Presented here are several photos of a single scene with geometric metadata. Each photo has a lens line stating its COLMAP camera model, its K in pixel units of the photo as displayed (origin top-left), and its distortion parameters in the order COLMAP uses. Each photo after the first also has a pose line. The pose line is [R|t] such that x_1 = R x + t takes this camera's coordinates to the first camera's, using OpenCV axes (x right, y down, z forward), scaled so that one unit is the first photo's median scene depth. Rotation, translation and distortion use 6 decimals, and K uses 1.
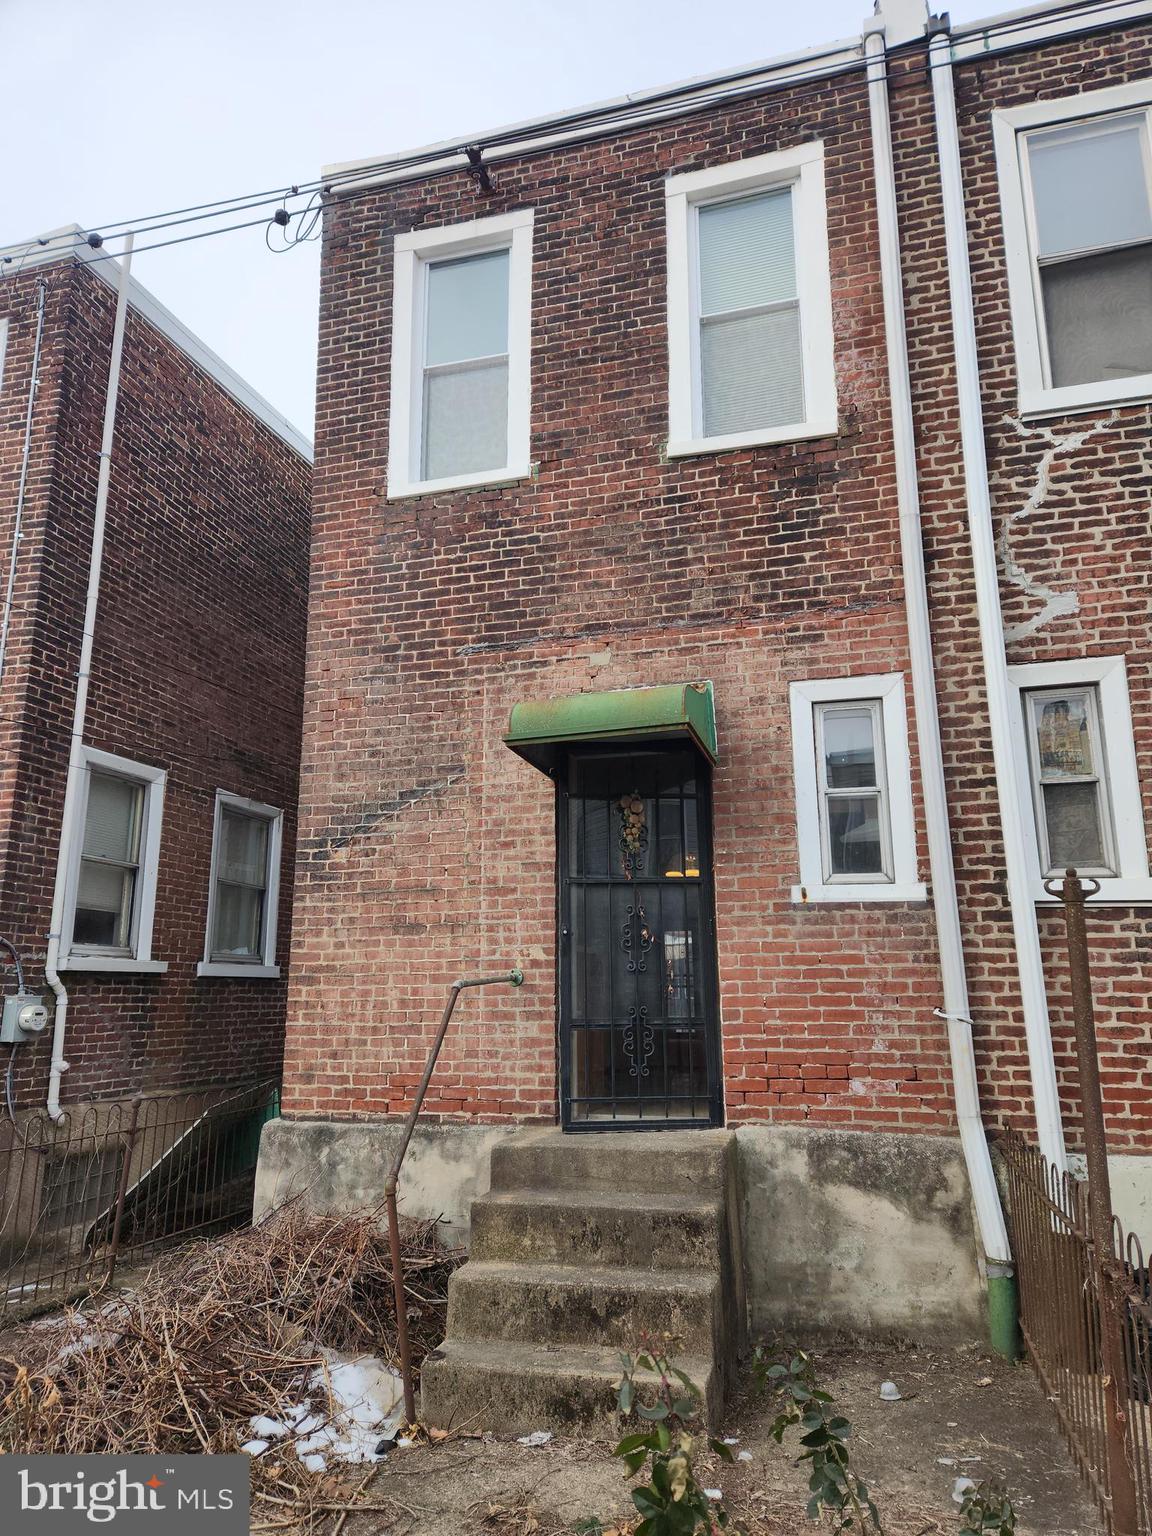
lens RADIAL K [[1024.3, 0, 574.1], [0, 1024.3, 775.9], [0, 0, 1]] dist [0.061467, -0.044686]
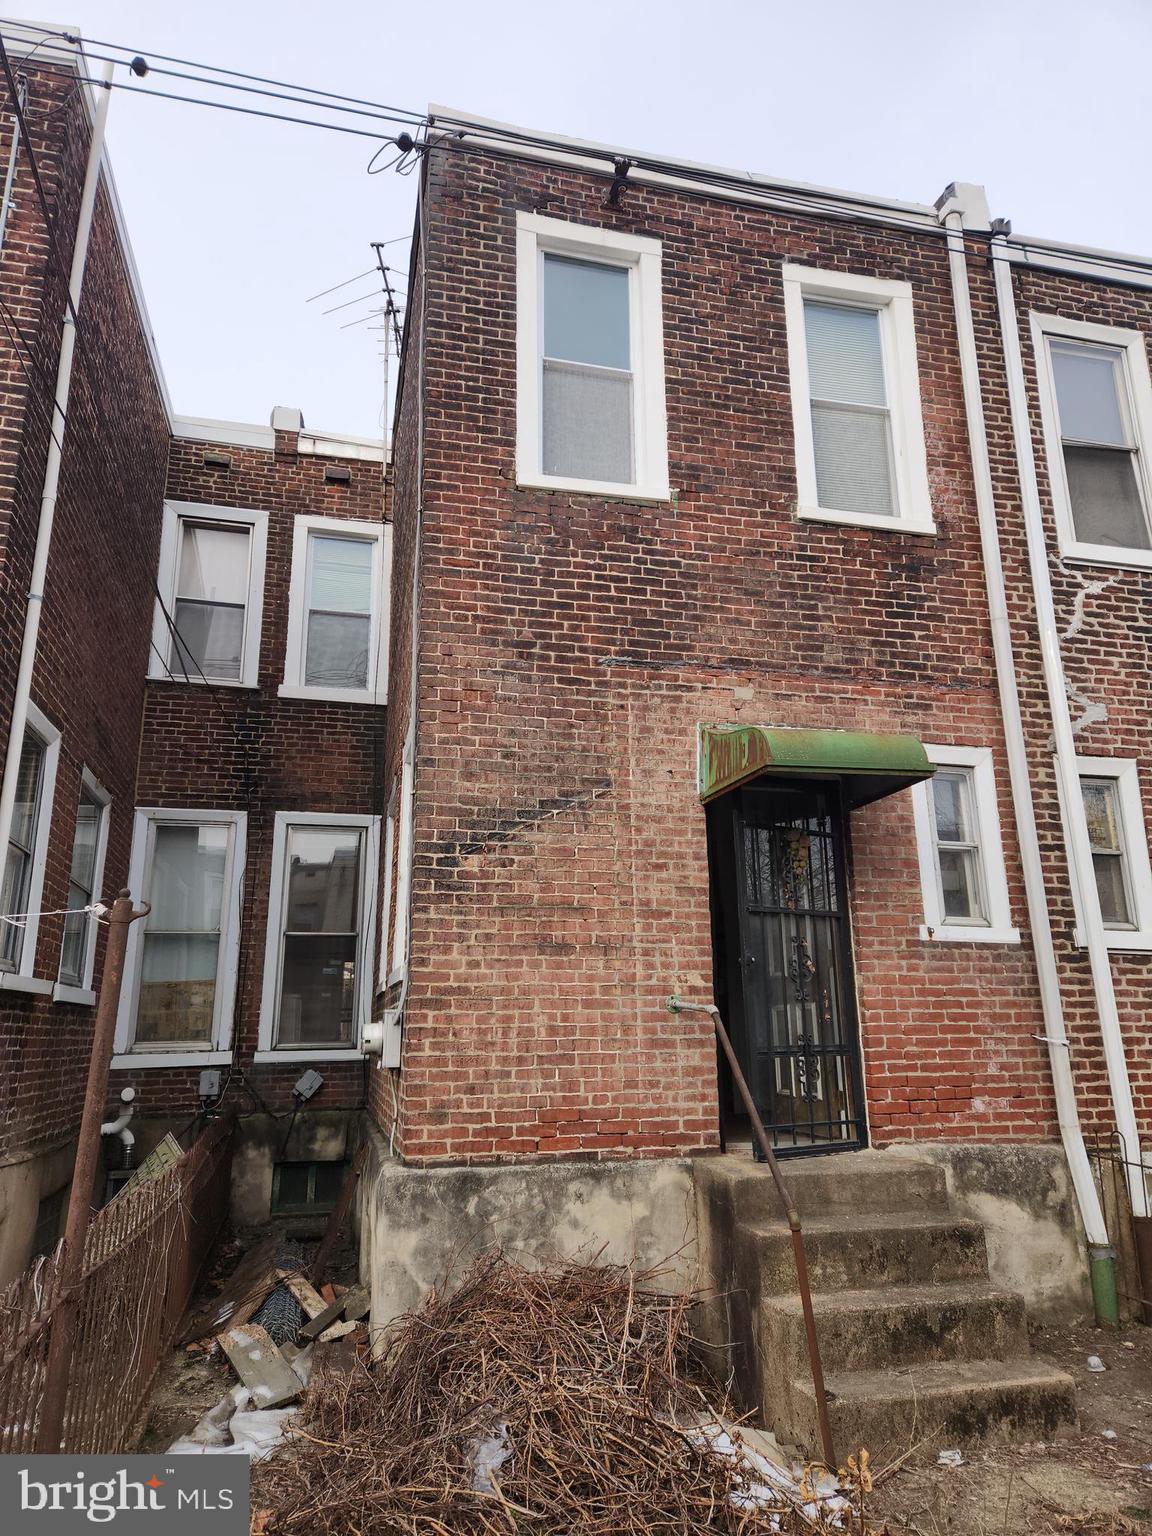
lens RADIAL K [[1024.3, 0, 575.3], [0, 1024.3, 766.4], [0, 0, 1]] dist [0.061467, -0.044686]
pose [[0.867748, 0.123847, 0.481326, -0.625680], [-0.103693, 0.992257, -0.068370, 0.047961], [-0.486067, 0.009418, 0.873871, 0.186384]]
